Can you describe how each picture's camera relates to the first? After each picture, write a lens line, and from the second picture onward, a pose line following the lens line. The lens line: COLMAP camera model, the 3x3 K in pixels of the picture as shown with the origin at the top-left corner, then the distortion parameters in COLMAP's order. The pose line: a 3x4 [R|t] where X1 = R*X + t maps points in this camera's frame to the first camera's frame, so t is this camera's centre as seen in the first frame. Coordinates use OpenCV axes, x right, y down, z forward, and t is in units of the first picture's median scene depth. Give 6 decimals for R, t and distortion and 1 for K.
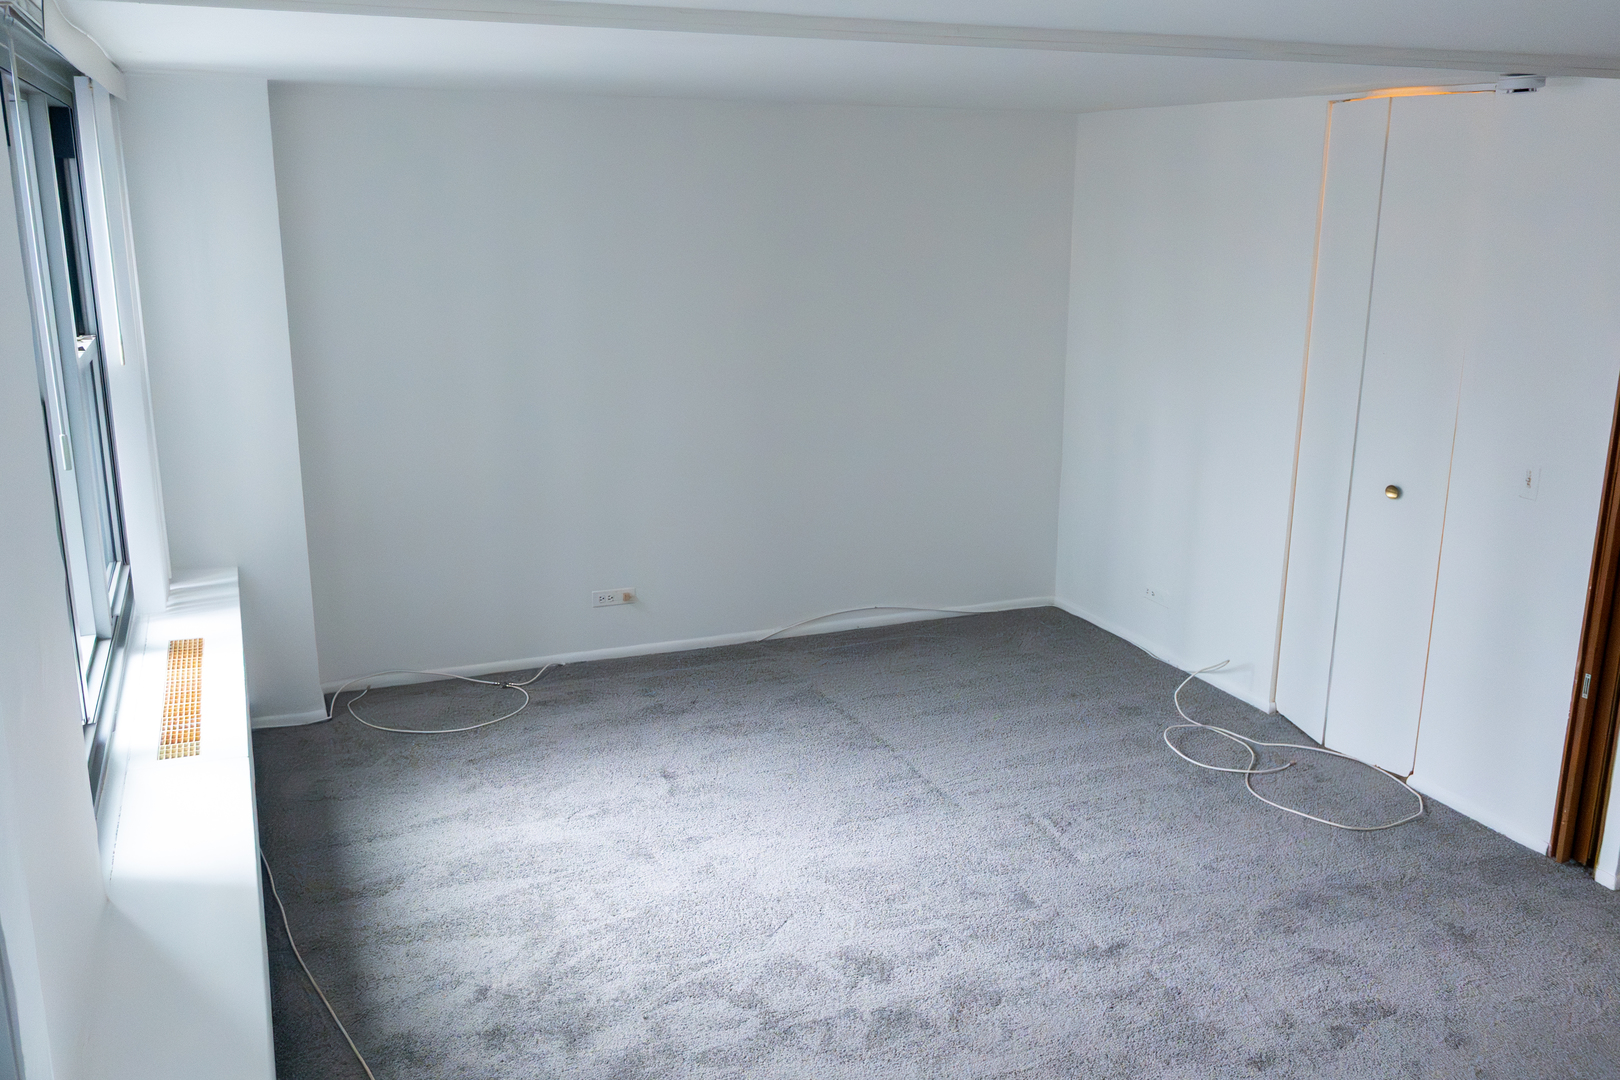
lens RADIAL K [[1388.7, 0, 810.7], [0, 1388.7, 540.3], [0, 0, 1]] dist [0.002642, 0.001362]
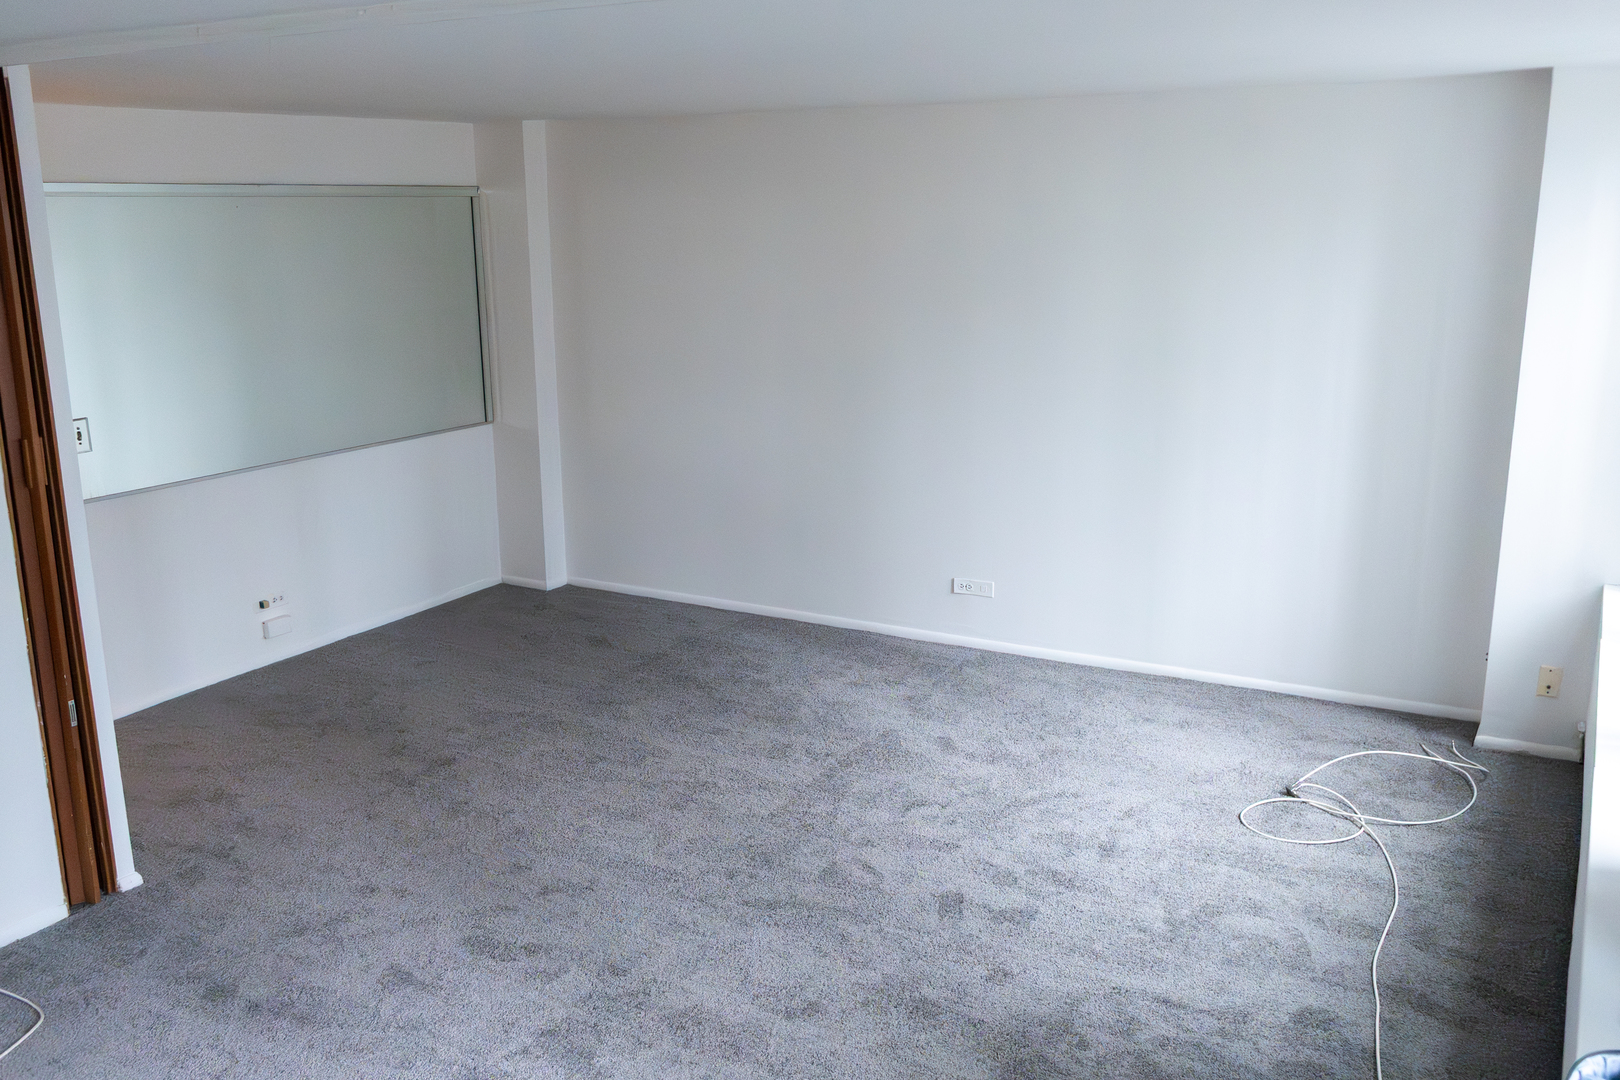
lens RADIAL K [[1388.7, 0, 811.0], [0, 1388.7, 538.9], [0, 0, 1]] dist [0.002642, 0.001362]
pose [[-0.609480, -0.194956, 0.768457, -0.441129], [0.193903, 0.903199, 0.382928, -0.263021], [-0.768724, 0.382393, -0.512679, 1.071256]]
